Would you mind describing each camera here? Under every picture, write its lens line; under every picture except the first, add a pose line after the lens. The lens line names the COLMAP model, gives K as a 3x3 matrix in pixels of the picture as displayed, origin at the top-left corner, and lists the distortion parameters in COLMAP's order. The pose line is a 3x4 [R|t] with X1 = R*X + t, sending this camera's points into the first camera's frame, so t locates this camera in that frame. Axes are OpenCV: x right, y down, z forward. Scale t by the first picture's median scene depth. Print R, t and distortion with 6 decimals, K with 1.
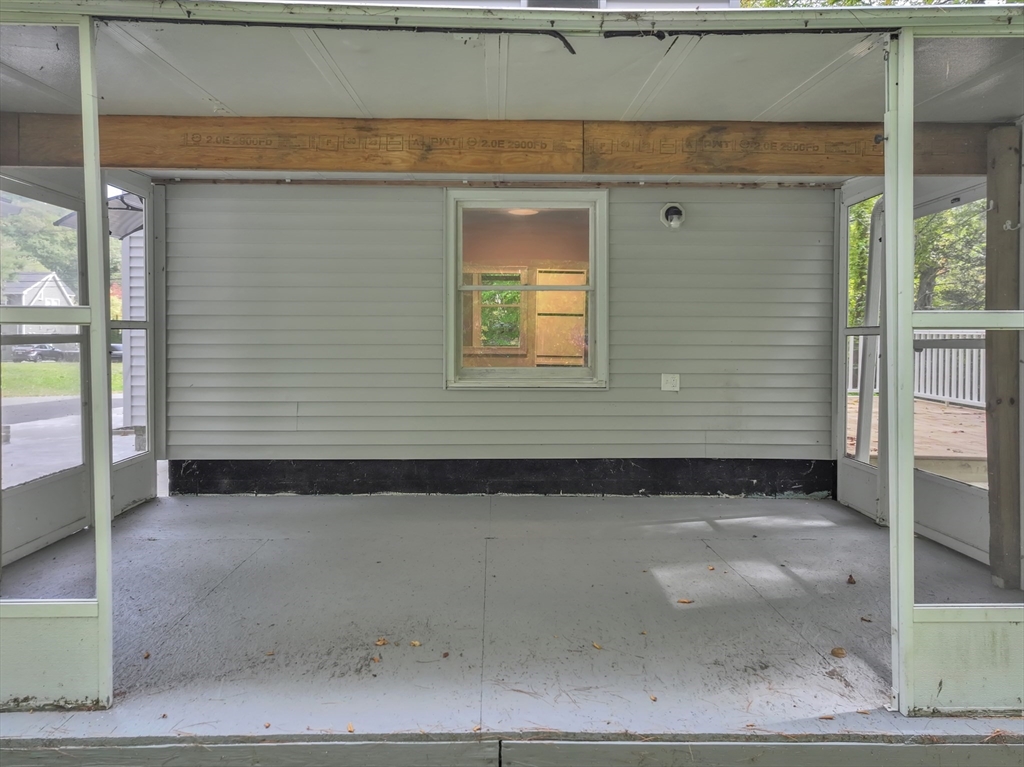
lens RADIAL K [[731.6, 0, 514.4], [0, 731.6, 378.2], [0, 0, 1]] dist [-0.010480, 0.002526]
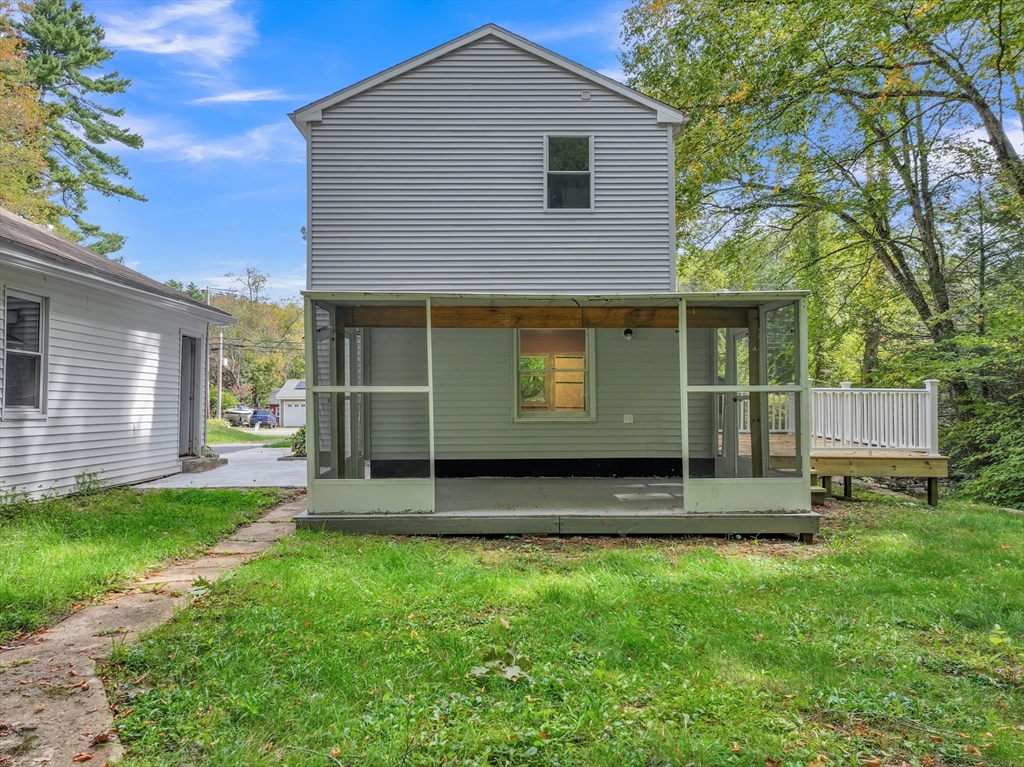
lens RADIAL K [[731.6, 0, 514.1], [0, 731.6, 381.6], [0, 0, 1]] dist [-0.010480, 0.002526]
pose [[0.999983, -0.005741, 0.001064, -0.092277], [0.005806, 0.996912, -0.078315, 0.058532], [-0.000611, 0.078319, 0.996928, -0.954362]]
